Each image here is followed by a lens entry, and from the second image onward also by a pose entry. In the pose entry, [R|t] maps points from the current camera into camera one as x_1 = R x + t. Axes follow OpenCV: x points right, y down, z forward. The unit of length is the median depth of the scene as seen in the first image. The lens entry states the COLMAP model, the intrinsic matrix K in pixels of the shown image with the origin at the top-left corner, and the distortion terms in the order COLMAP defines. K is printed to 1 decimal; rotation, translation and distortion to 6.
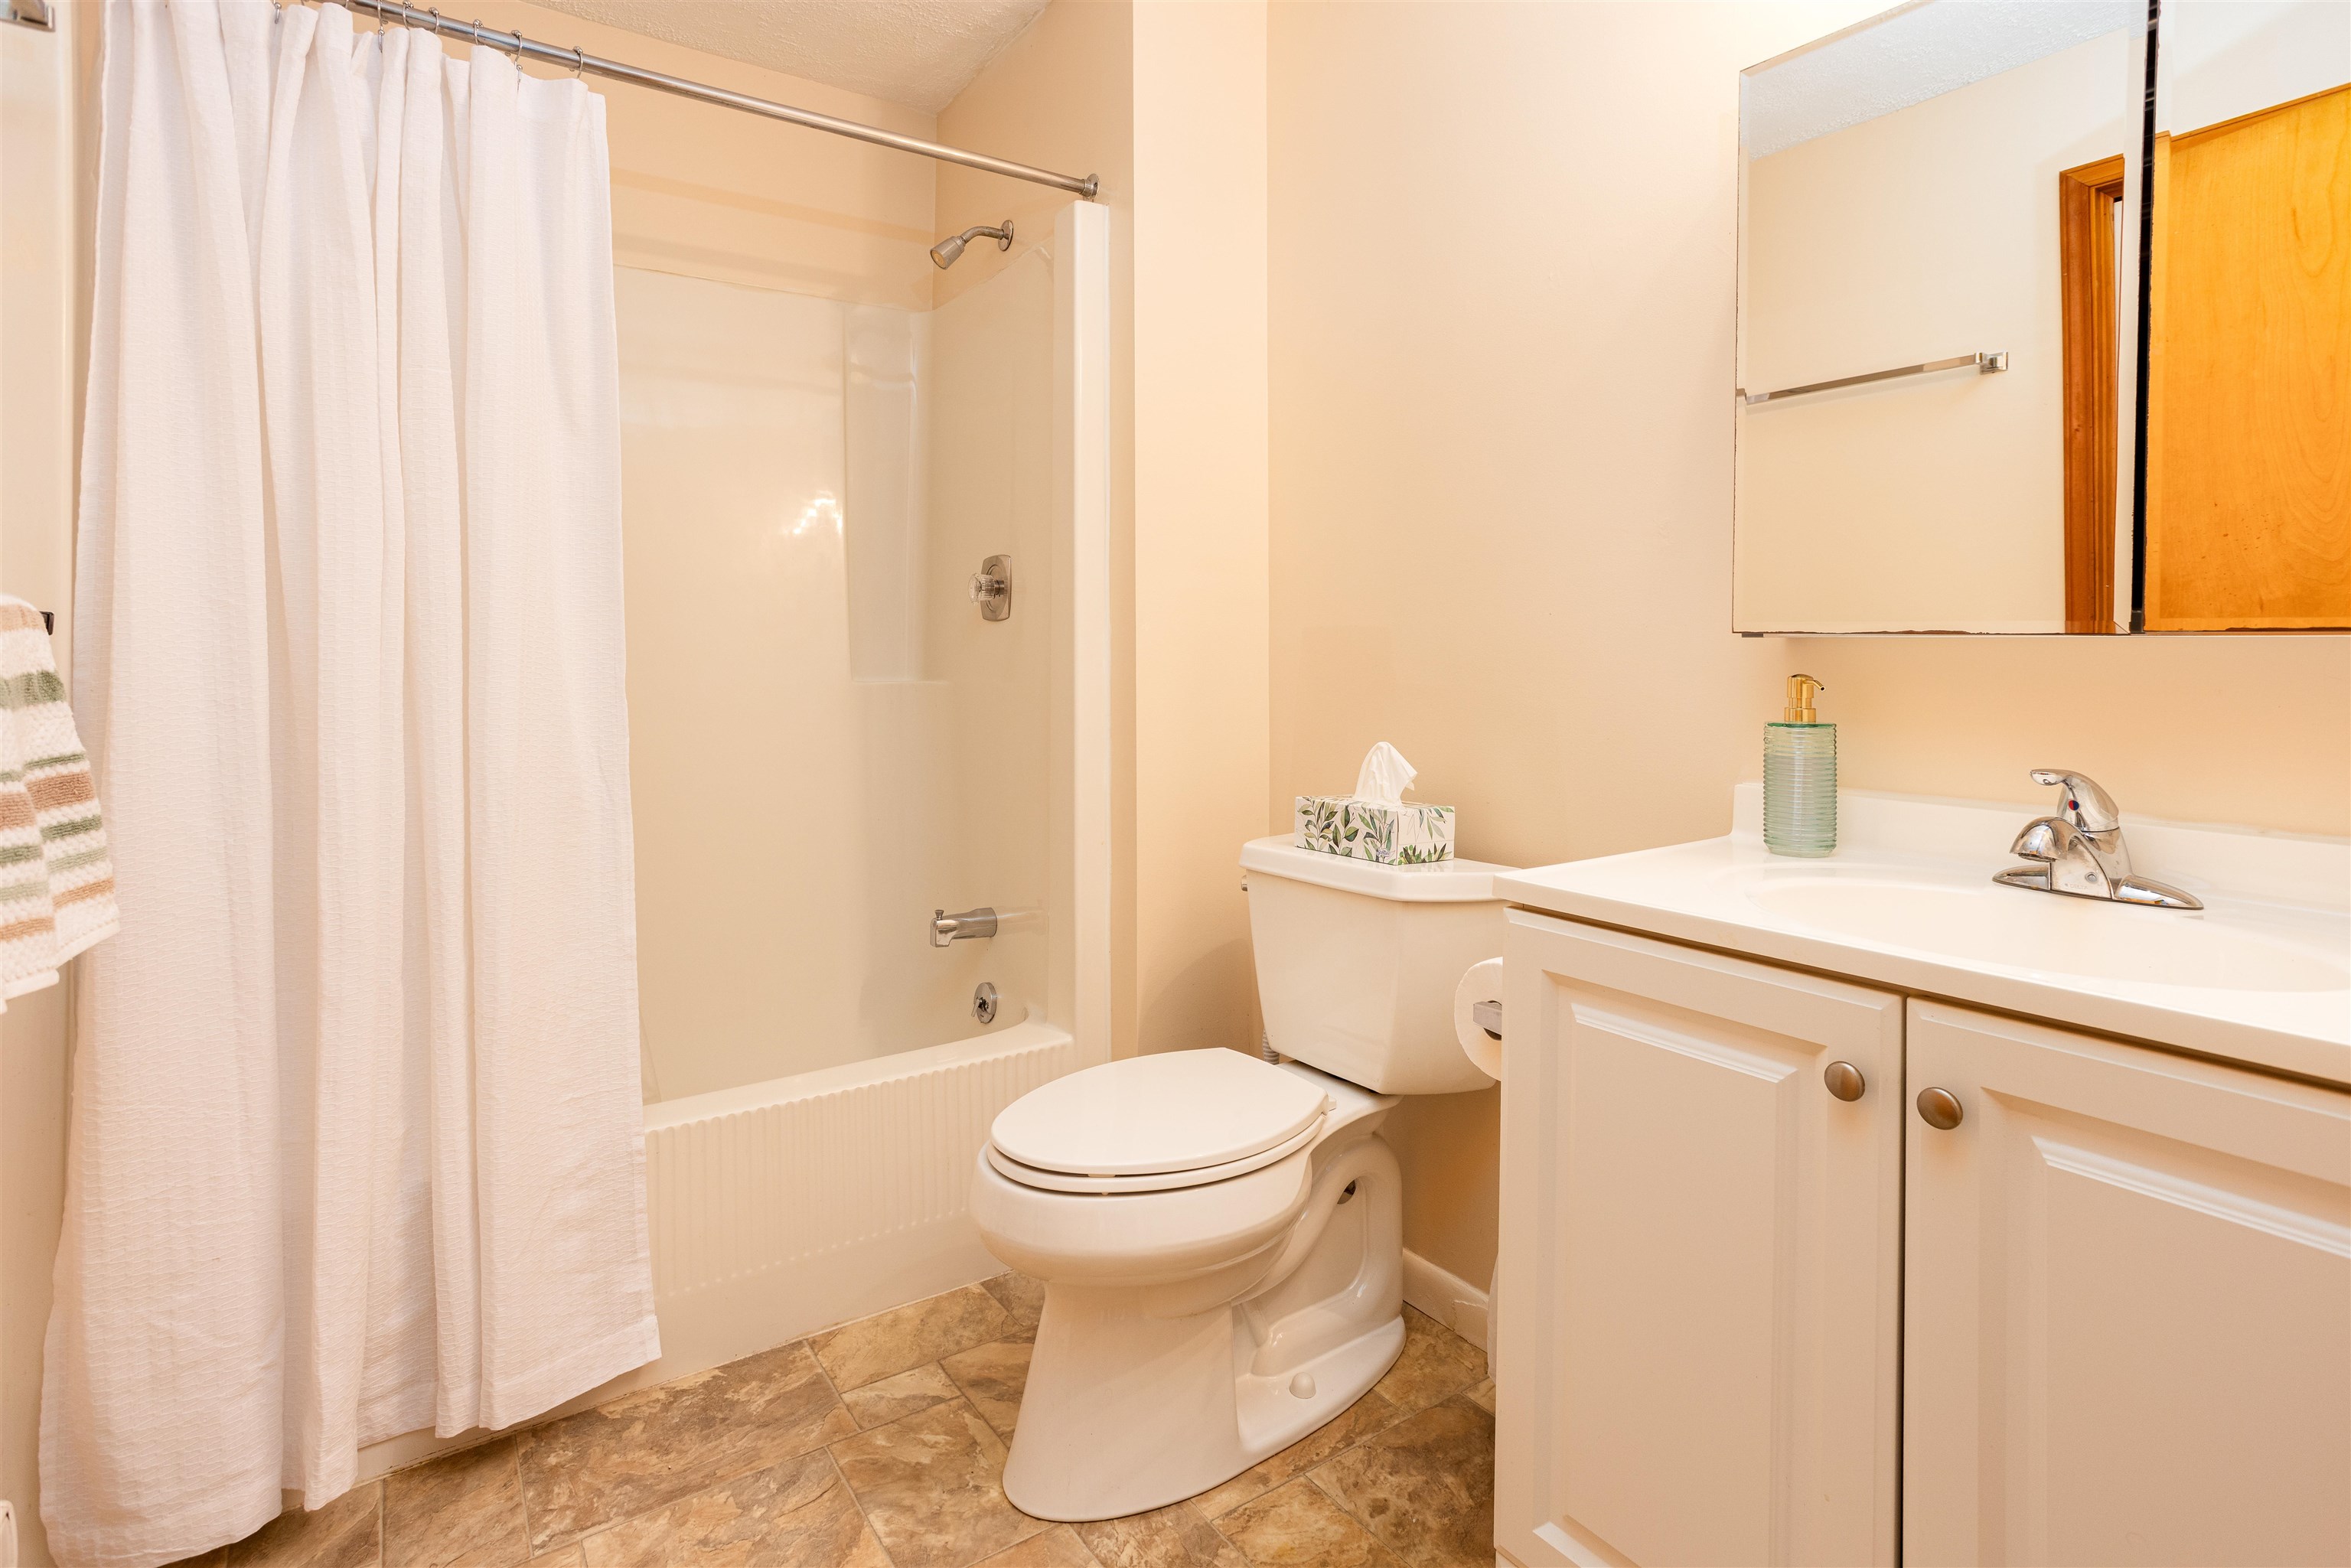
lens RADIAL K [[1167.5, 0, 1148.6], [0, 1167.5, 658.8], [0, 0, 1]] dist [-0.020391, 0.019430]
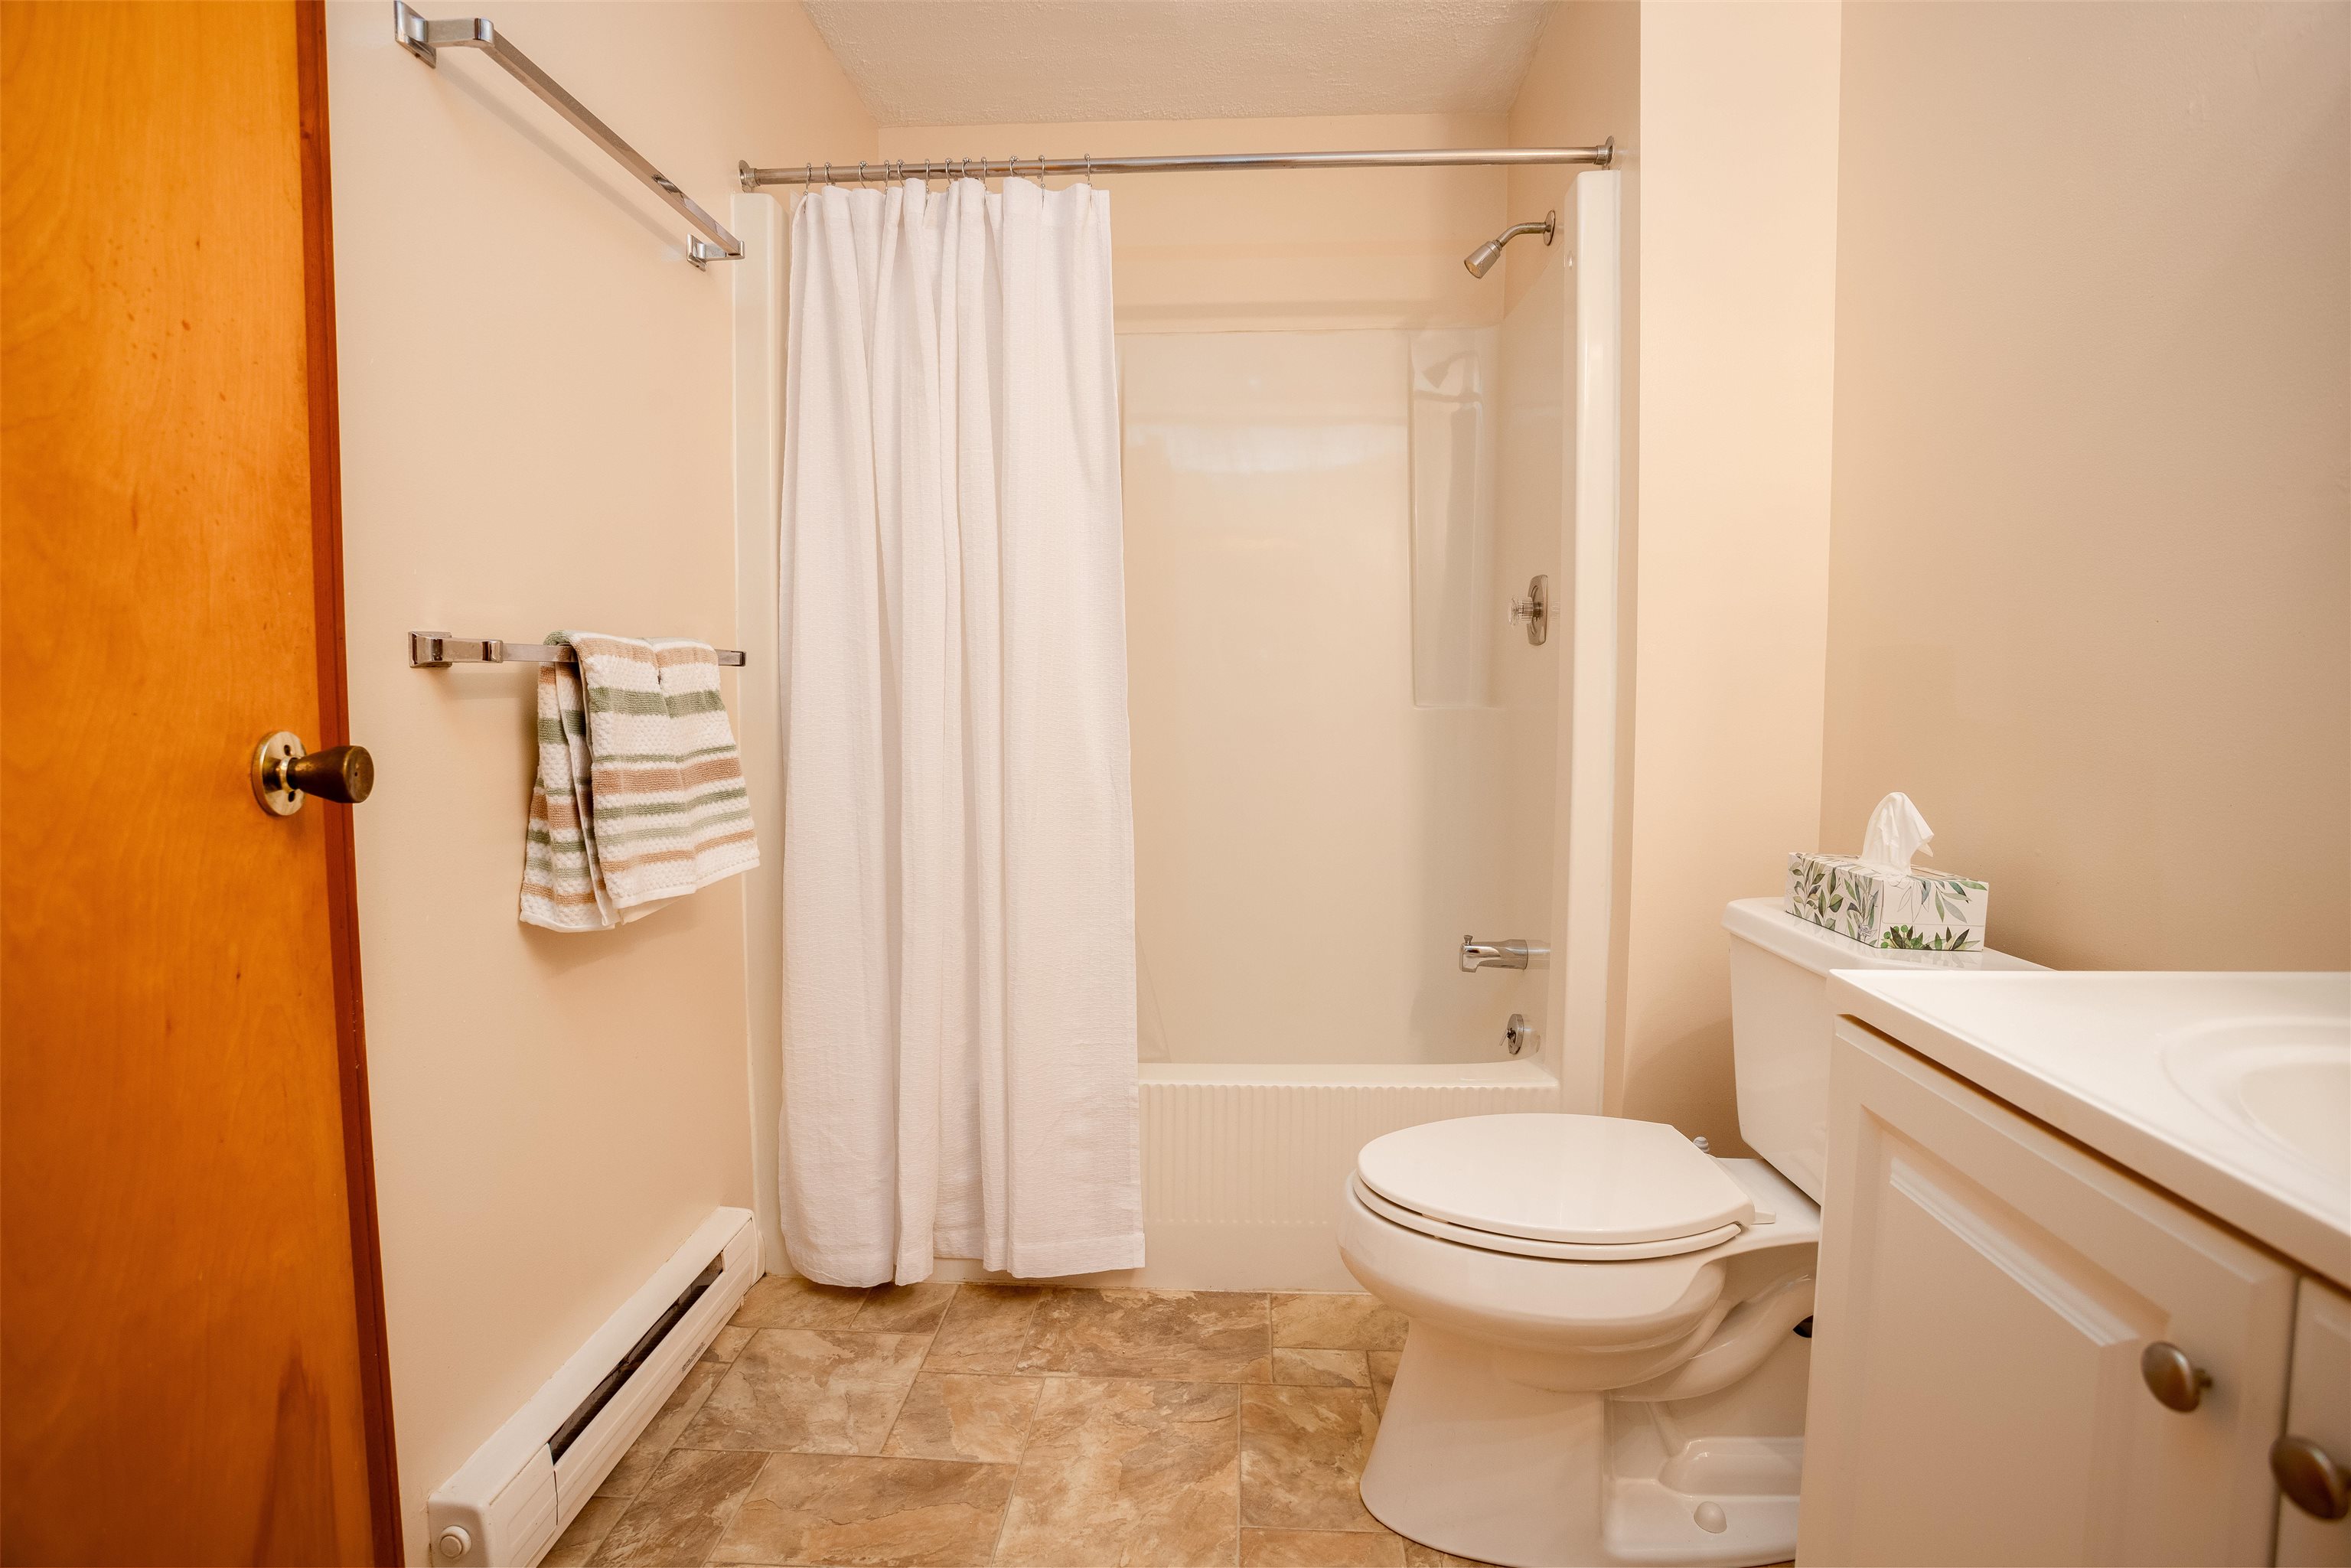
lens RADIAL K [[1126.4, 0, 1183.3], [0, 1126.4, 774.6], [0, 0, 1]] dist [-0.047885, 0.024354]
pose [[0.805372, 0.048927, -0.590747, 0.276671], [-0.002631, 0.996873, 0.078976, 0.002469], [0.592764, -0.062051, 0.802983, 0.130573]]
